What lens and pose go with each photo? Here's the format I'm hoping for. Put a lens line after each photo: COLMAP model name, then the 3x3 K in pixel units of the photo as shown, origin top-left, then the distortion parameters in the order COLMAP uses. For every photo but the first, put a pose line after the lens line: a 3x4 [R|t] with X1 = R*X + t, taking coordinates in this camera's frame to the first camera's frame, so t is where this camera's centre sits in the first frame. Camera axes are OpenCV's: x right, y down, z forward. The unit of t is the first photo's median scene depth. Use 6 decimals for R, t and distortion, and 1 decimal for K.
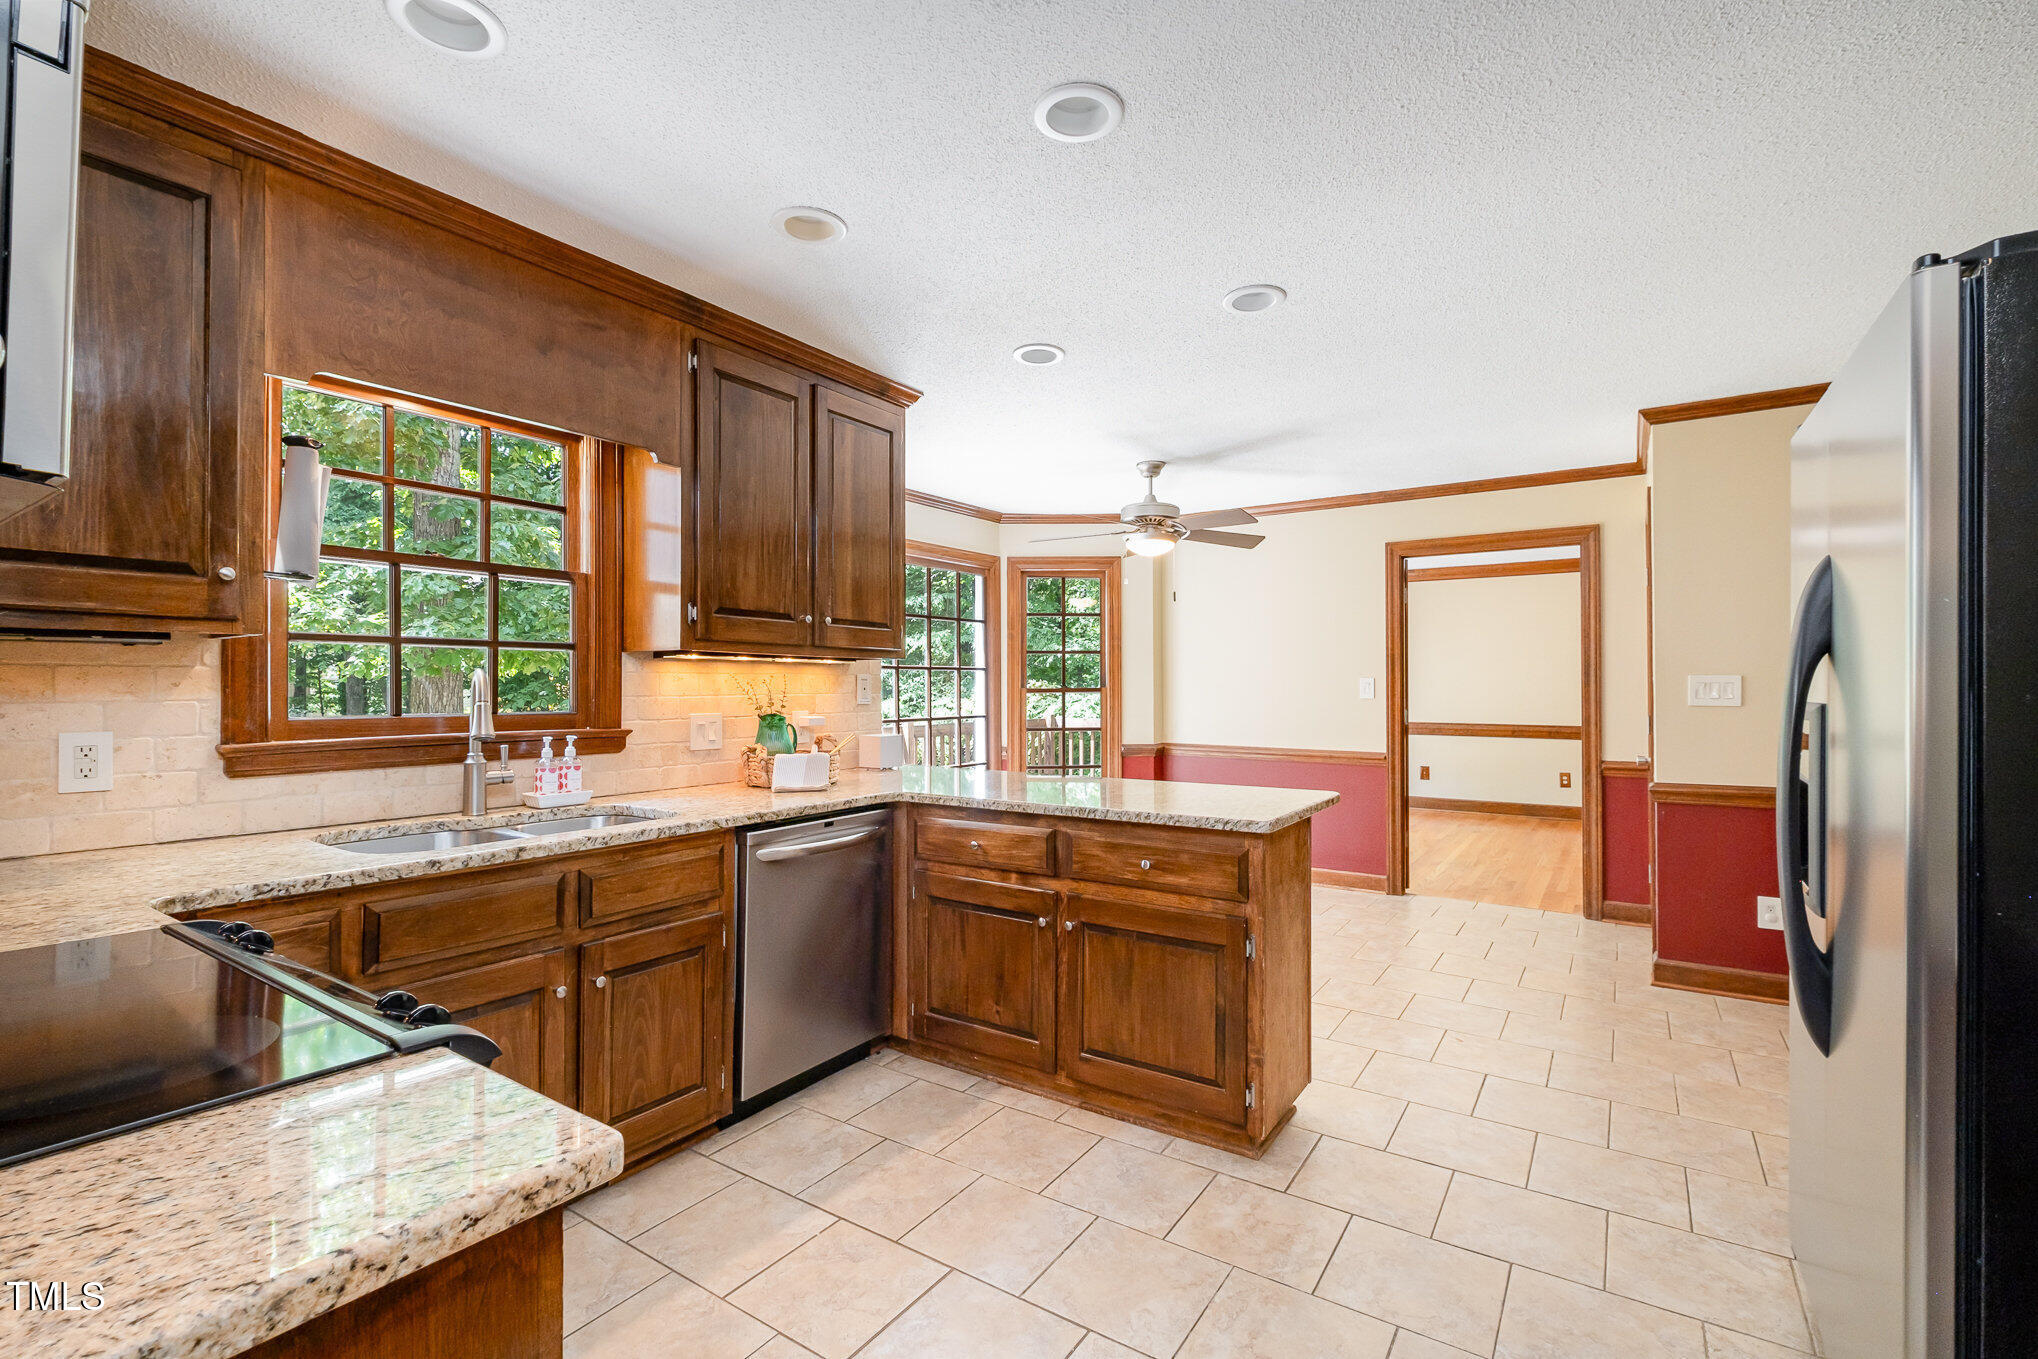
lens RADIAL K [[892.4, 0, 1042.8], [0, 892.4, 681.3], [0, 0, 1]] dist [-0.002691, -0.000965]
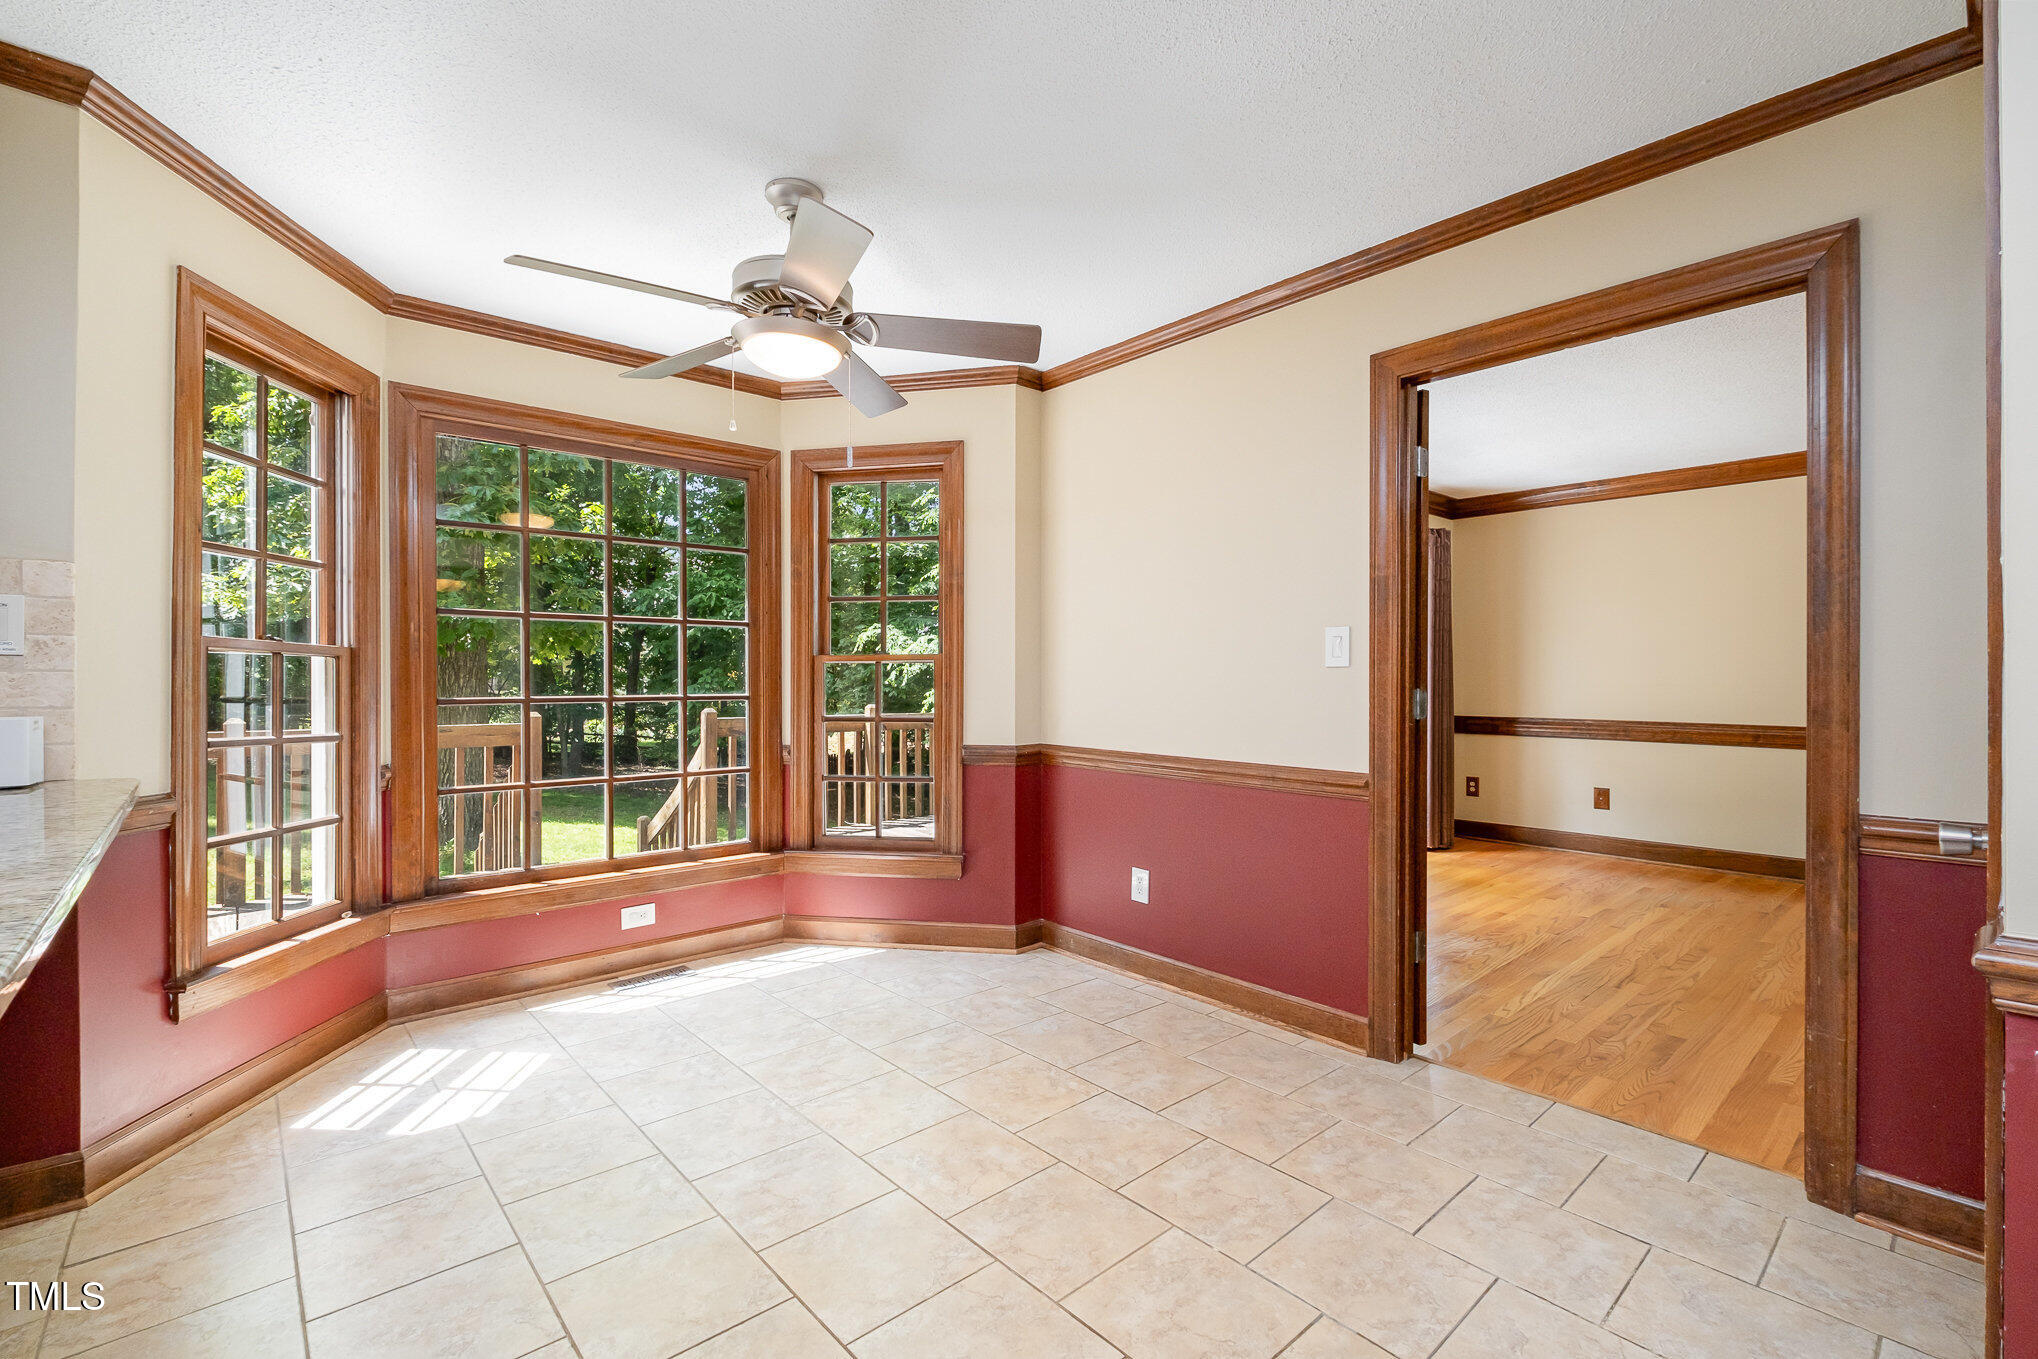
lens RADIAL K [[892.4, 0, 1042.8], [0, 892.4, 681.3], [0, 0, 1]] dist [-0.002691, -0.000965]
pose [[0.969120, 0.004382, -0.246550, 0.673539], [-0.002367, 0.999961, 0.008471, 0.049432], [0.246578, -0.007626, 0.969093, 0.955407]]
